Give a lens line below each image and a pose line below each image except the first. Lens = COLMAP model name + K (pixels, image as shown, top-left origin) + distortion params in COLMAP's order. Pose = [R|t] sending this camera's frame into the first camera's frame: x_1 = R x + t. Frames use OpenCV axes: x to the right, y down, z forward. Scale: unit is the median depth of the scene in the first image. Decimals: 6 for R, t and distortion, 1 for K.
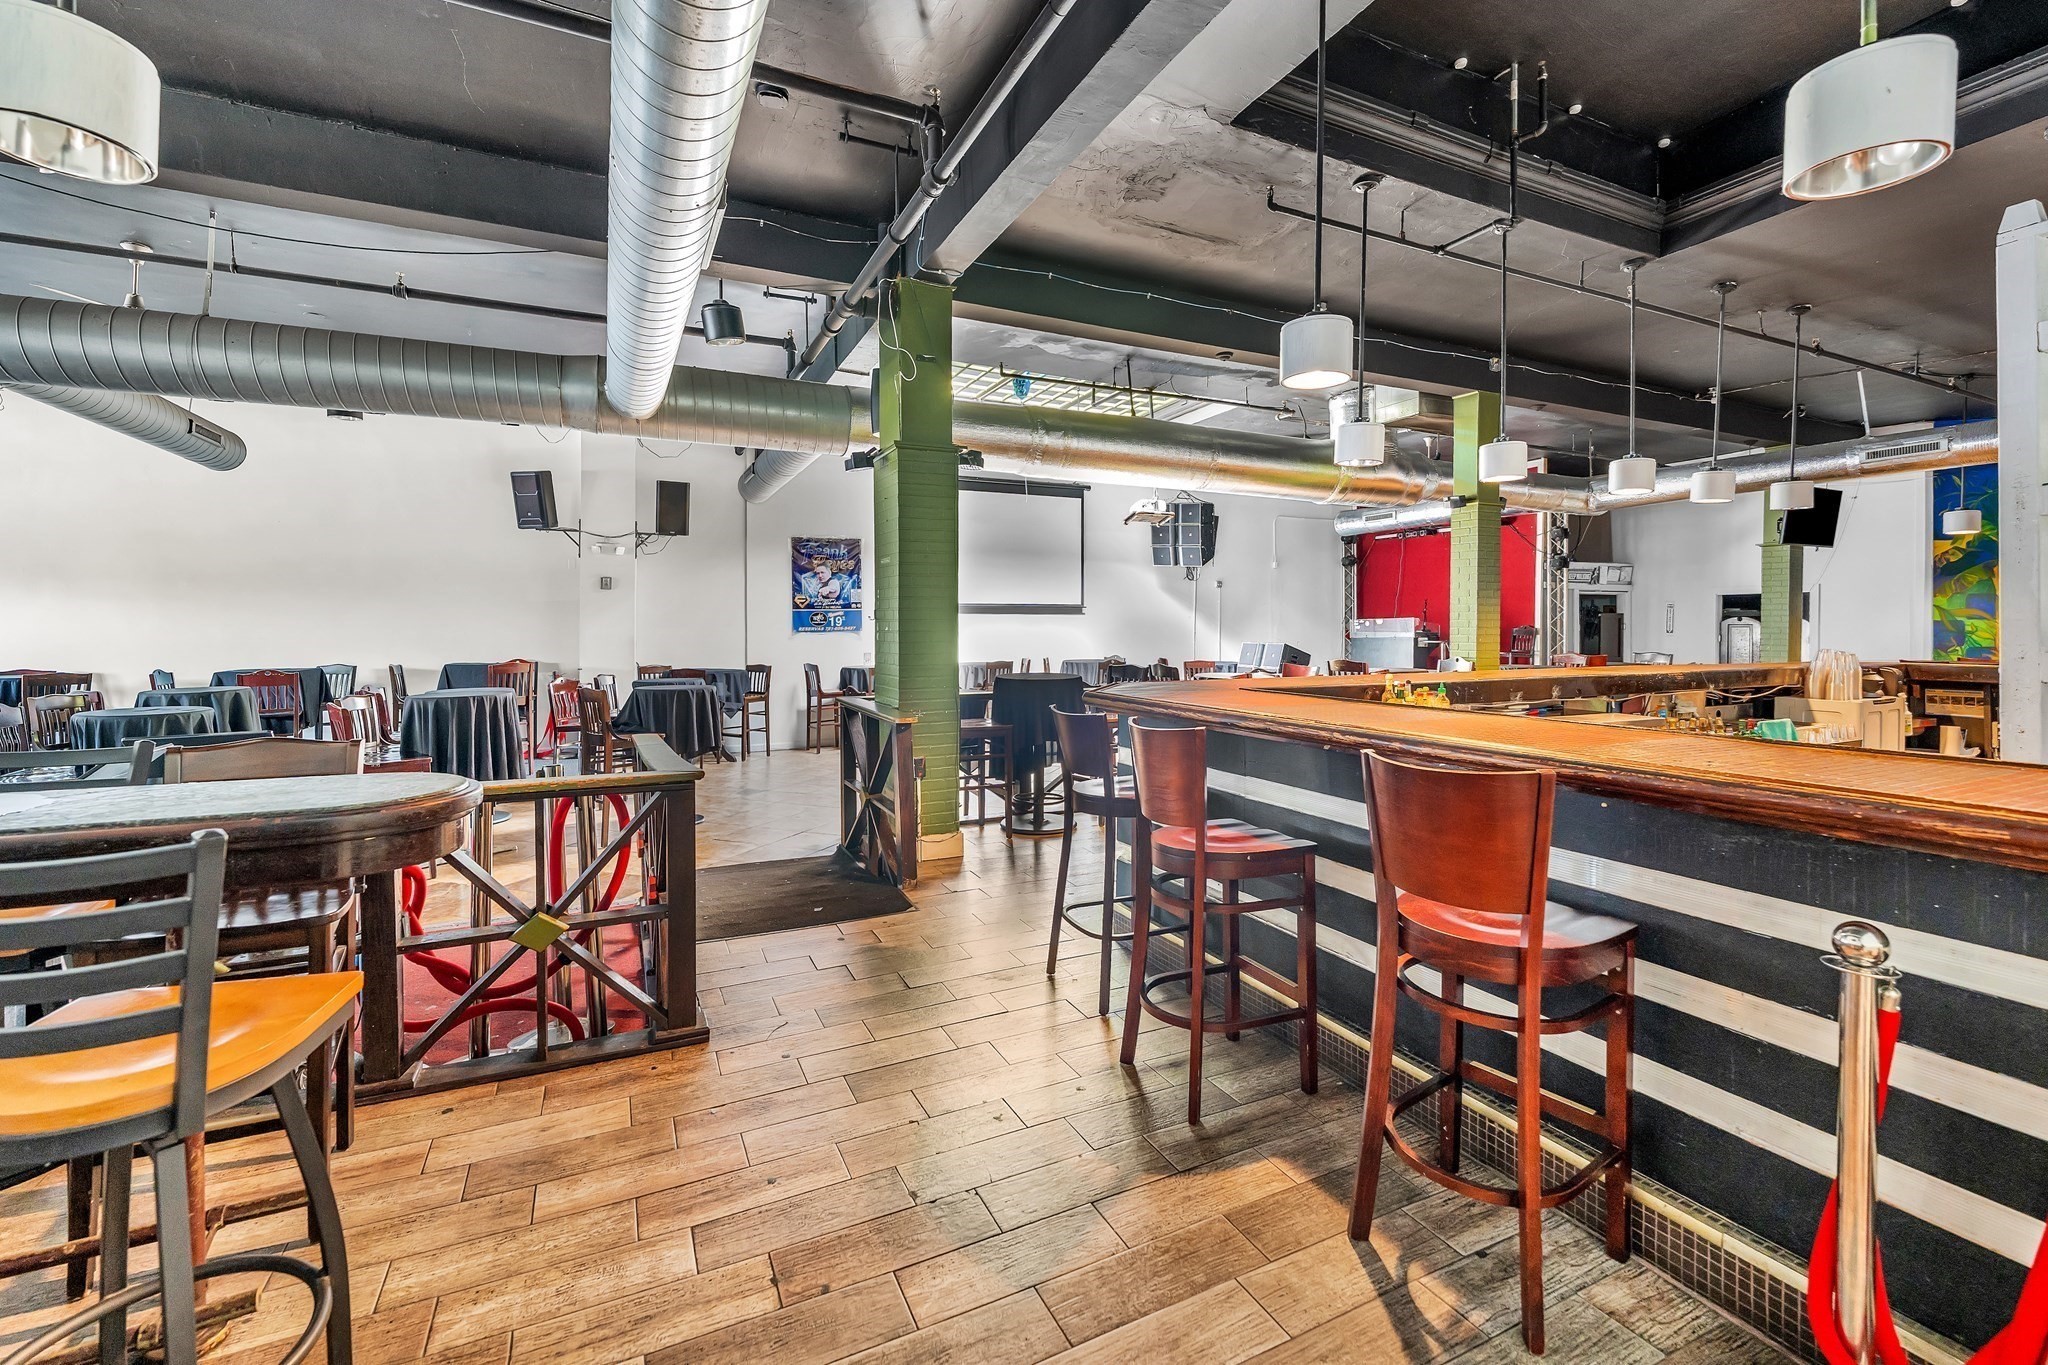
lens RADIAL K [[847.4, 0, 1023.2], [0, 847.4, 673.2], [0, 0, 1]] dist [0.002381, 0.000344]
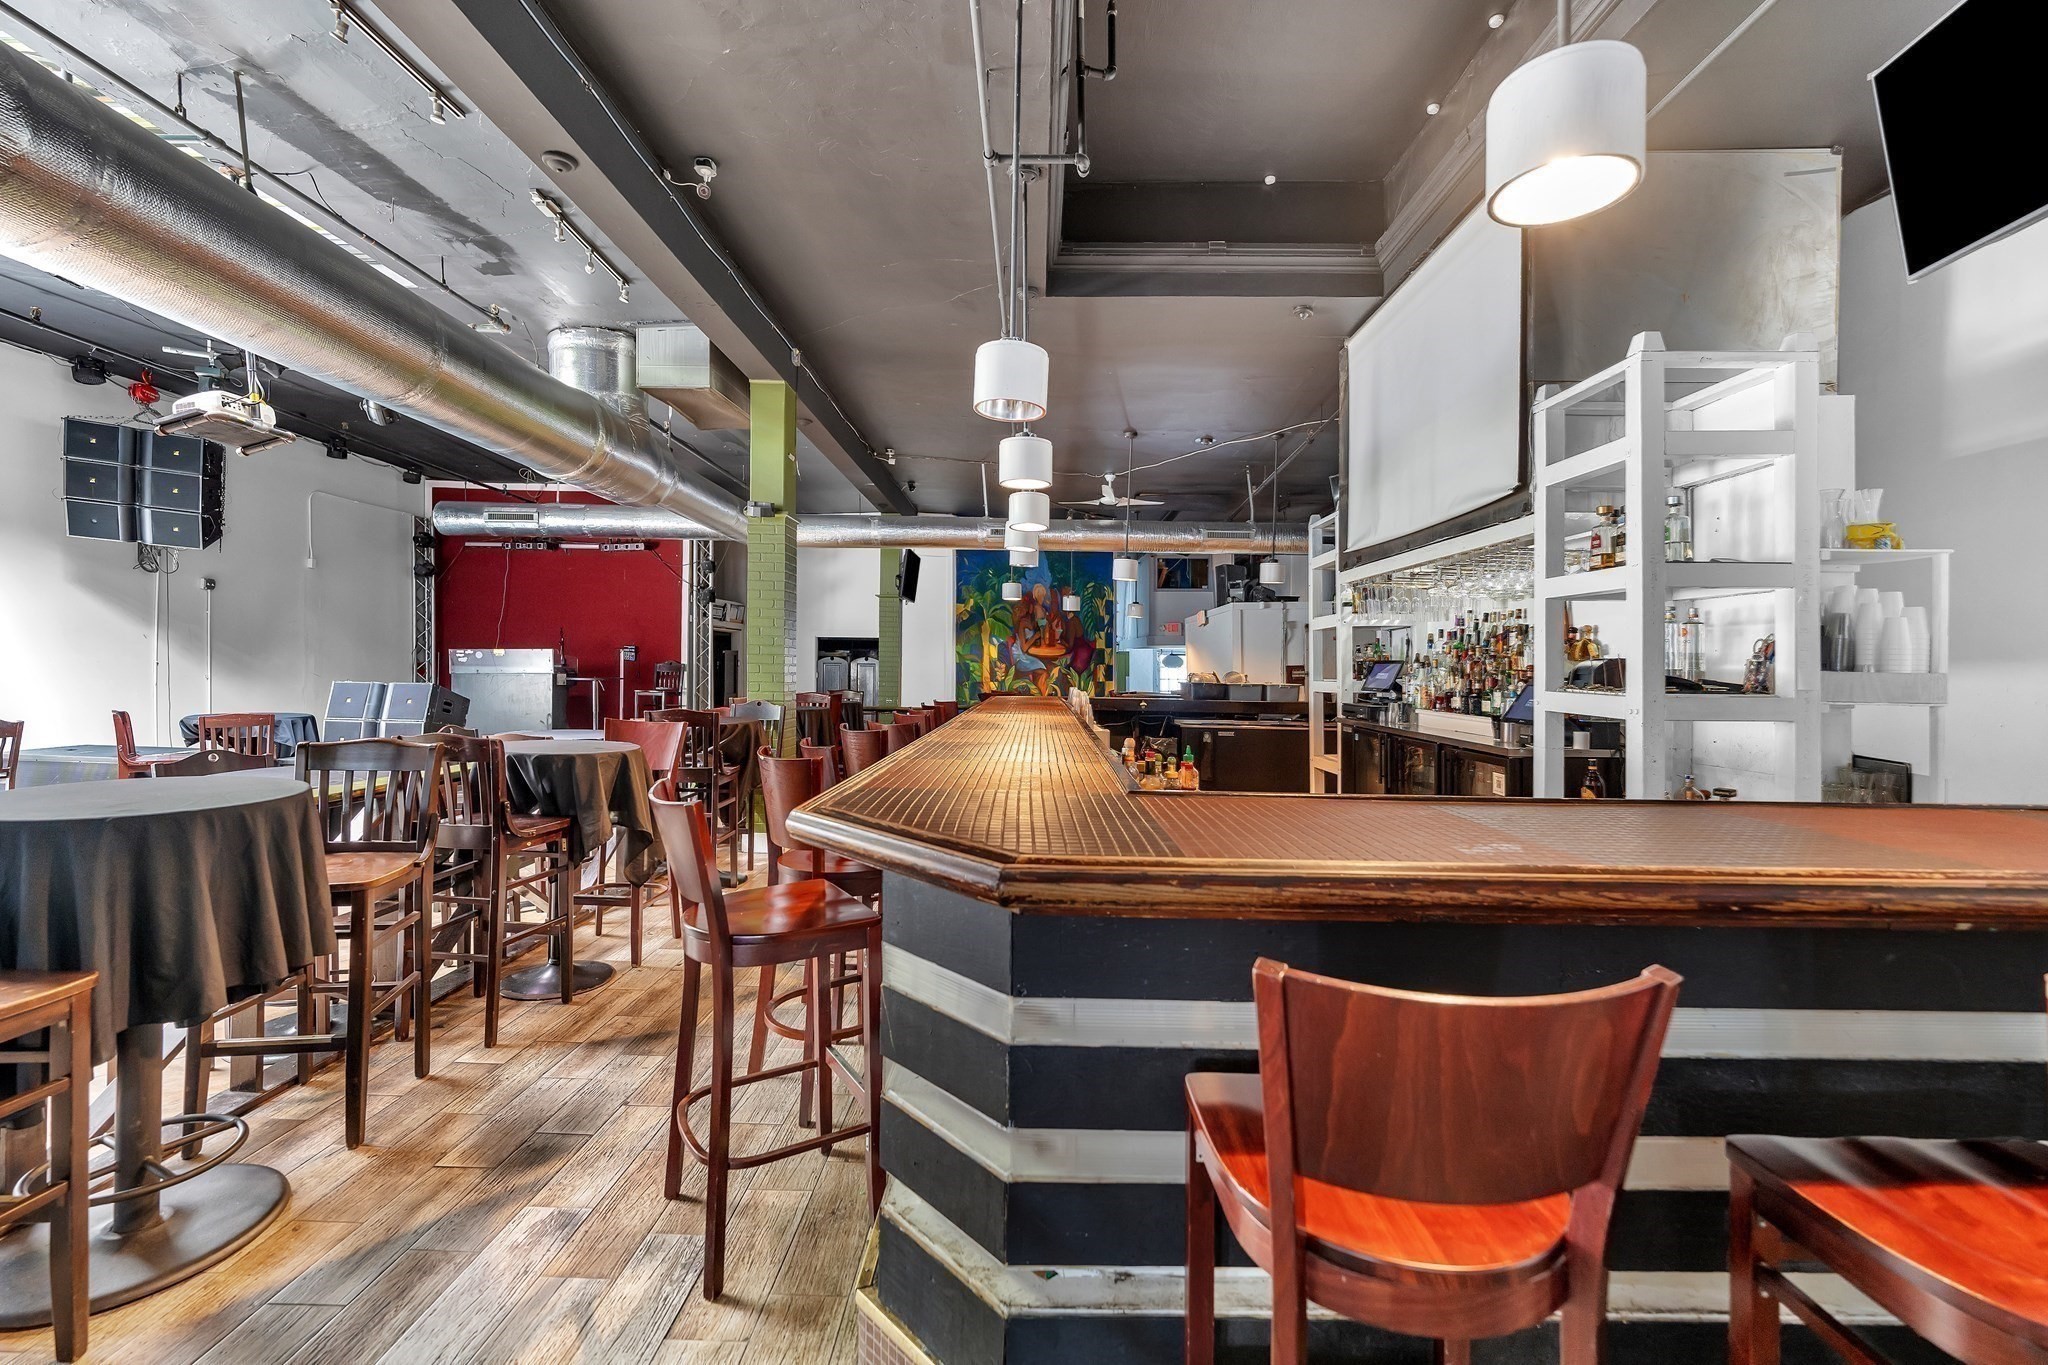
lens RADIAL K [[847.4, 0, 1023.2], [0, 847.4, 673.2], [0, 0, 1]] dist [0.002381, 0.000344]
pose [[0.441966, 0.004554, 0.897020, -0.063952], [0.033369, 0.999212, -0.021514, -0.010723], [-0.896411, 0.039441, 0.441466, 0.254810]]
